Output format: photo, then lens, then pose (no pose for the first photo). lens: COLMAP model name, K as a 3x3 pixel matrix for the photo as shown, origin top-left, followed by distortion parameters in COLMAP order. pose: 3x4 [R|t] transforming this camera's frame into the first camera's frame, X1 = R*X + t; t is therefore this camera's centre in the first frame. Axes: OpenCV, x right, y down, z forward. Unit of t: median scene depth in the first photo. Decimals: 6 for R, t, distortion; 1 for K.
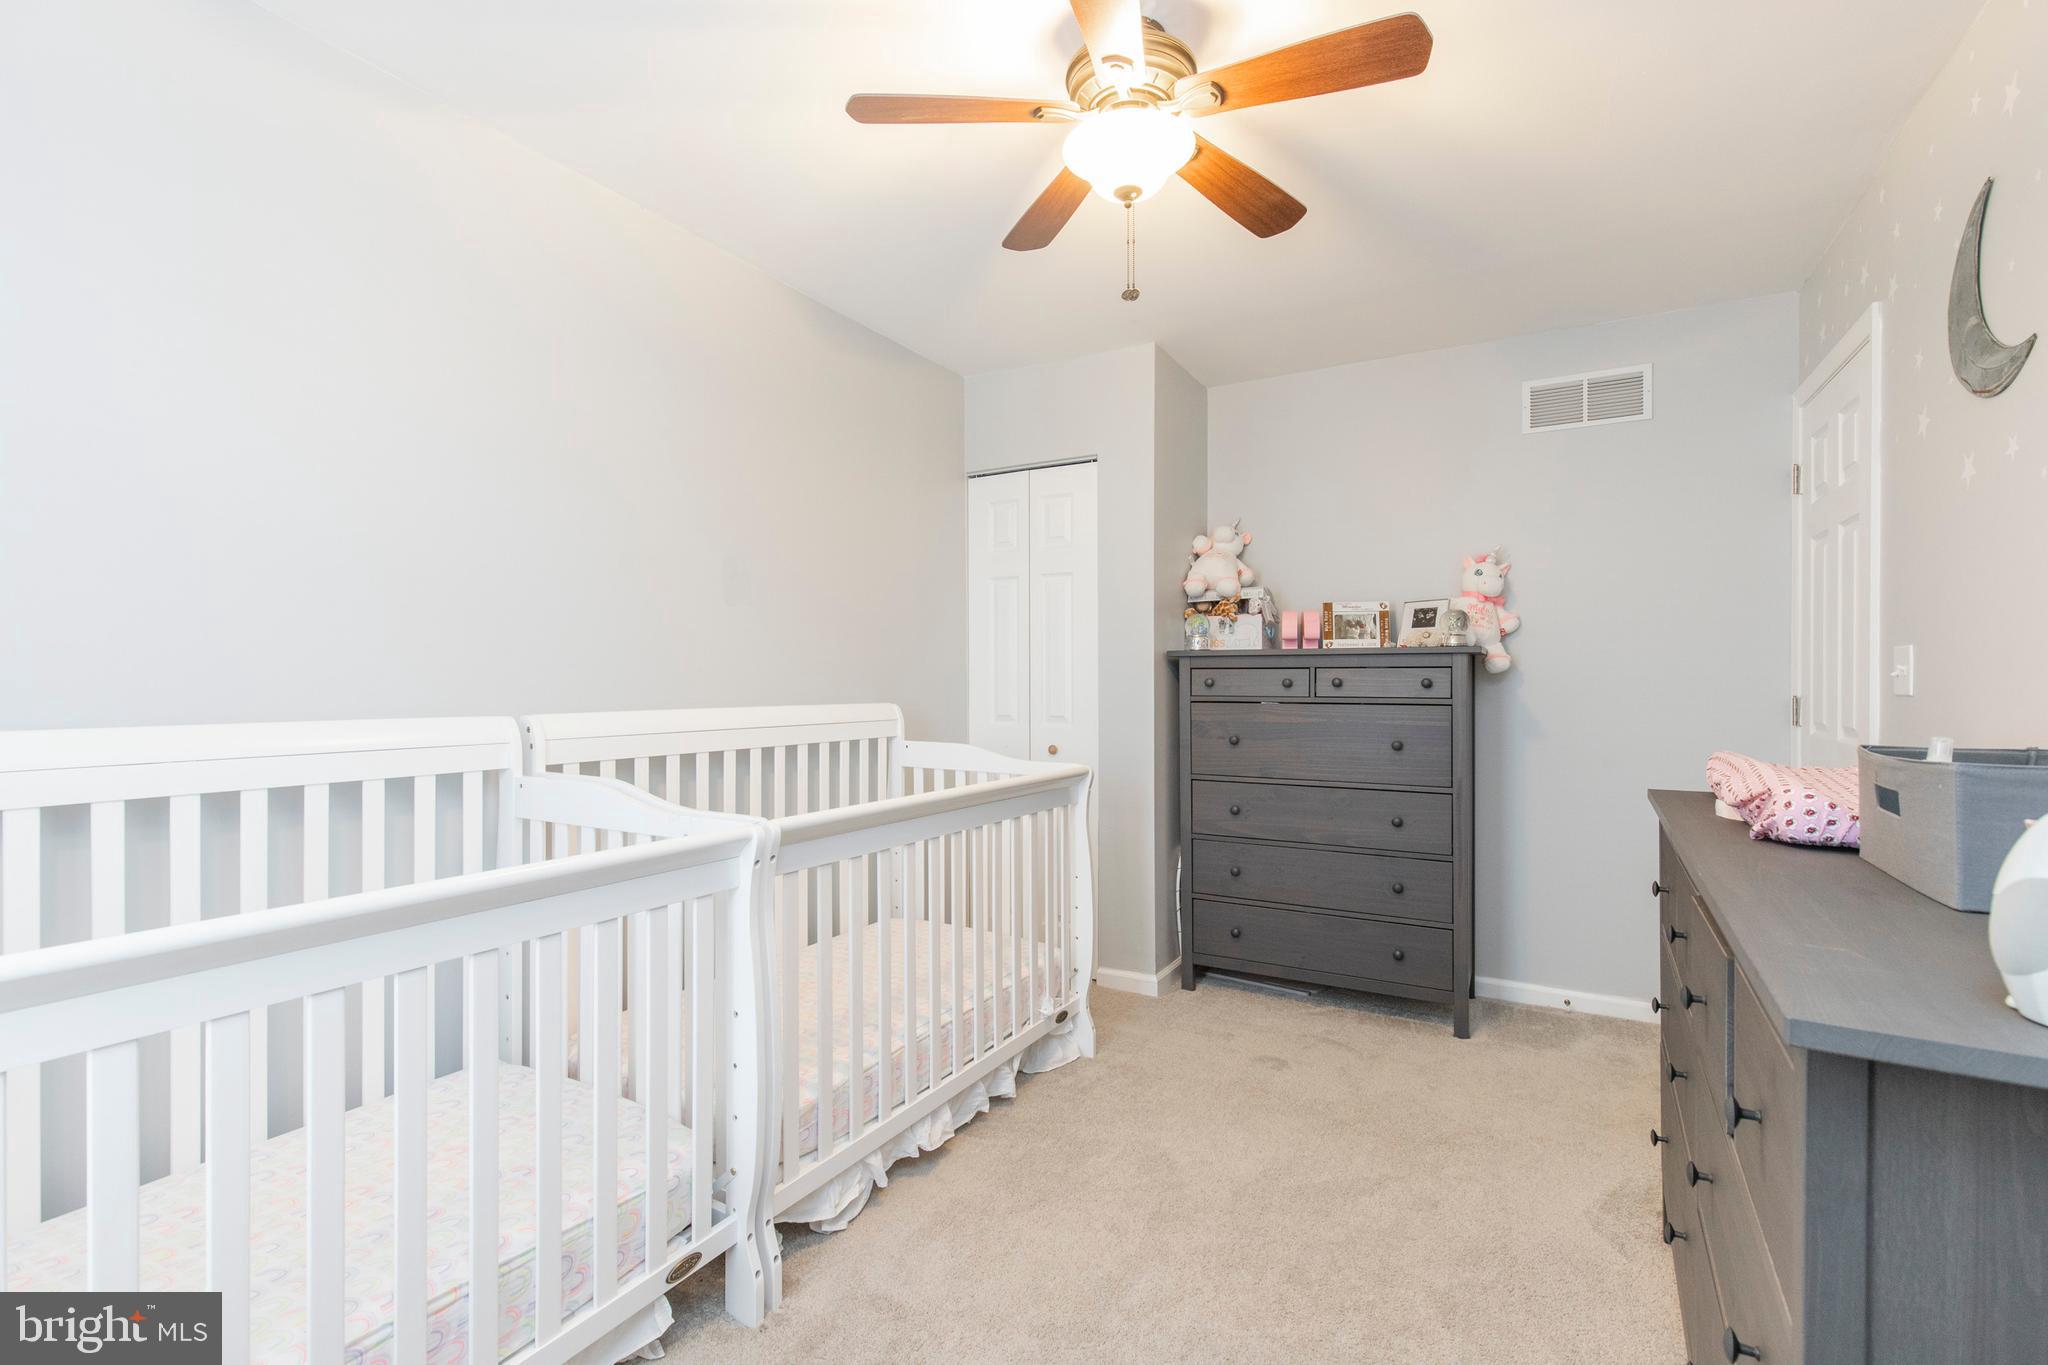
lens RADIAL K [[920.7, 0, 1018.5], [0, 920.7, 683.1], [0, 0, 1]] dist [0.008756, -0.000350]
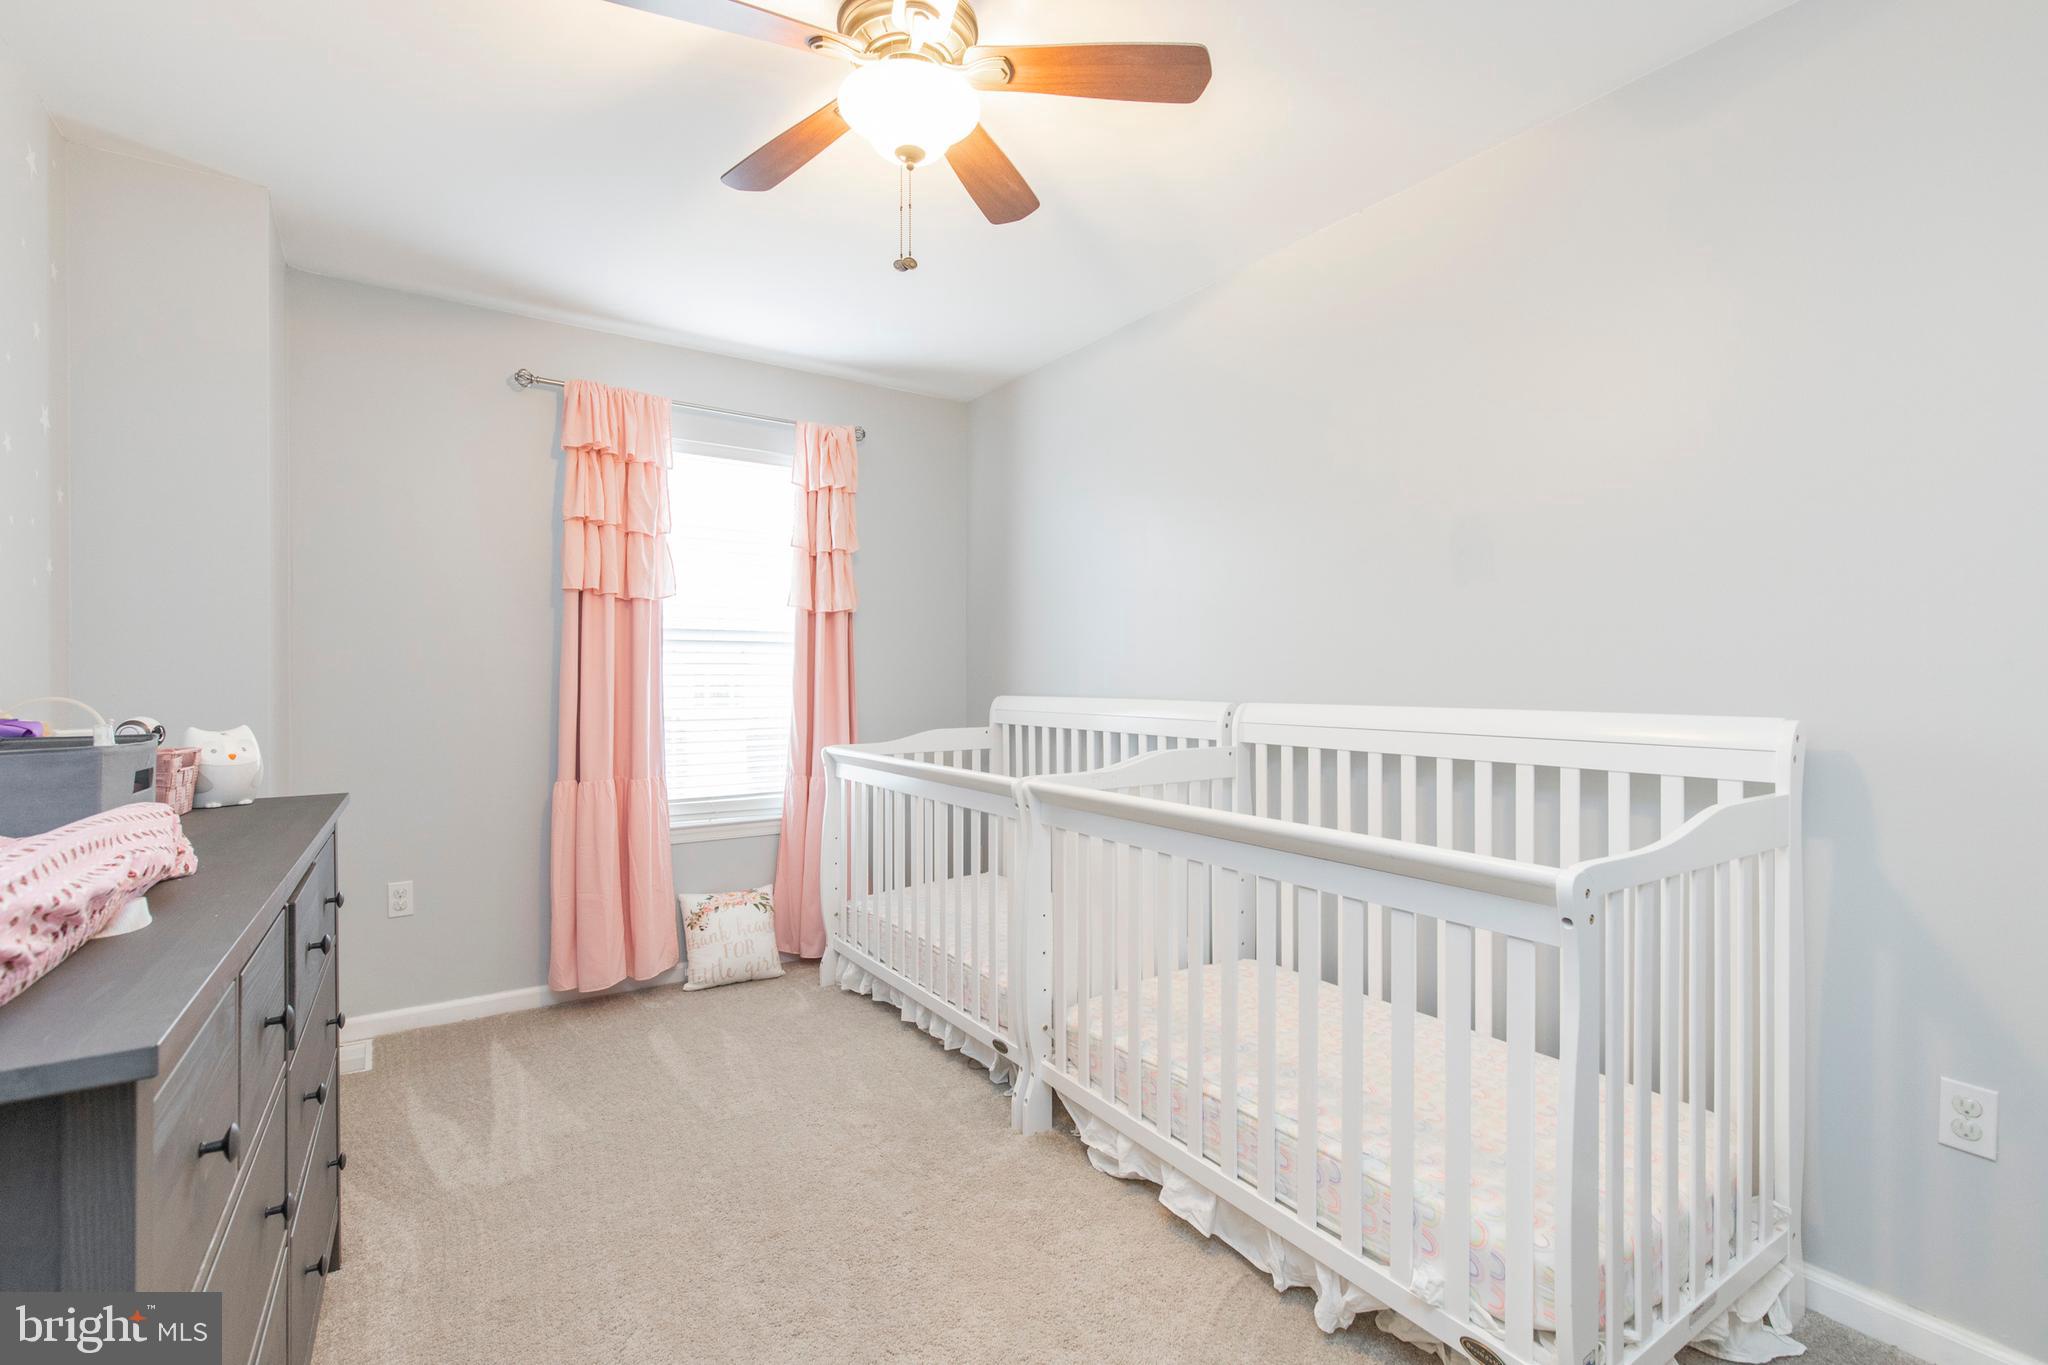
lens RADIAL K [[920.7, 0, 1018.5], [0, 920.7, 683.1], [0, 0, 1]] dist [0.008756, -0.000350]
pose [[-0.441038, 0.008394, -0.897449, 0.773563], [0.000714, 0.999959, 0.009002, -0.004177], [0.897488, 0.003330, -0.441026, 1.282864]]
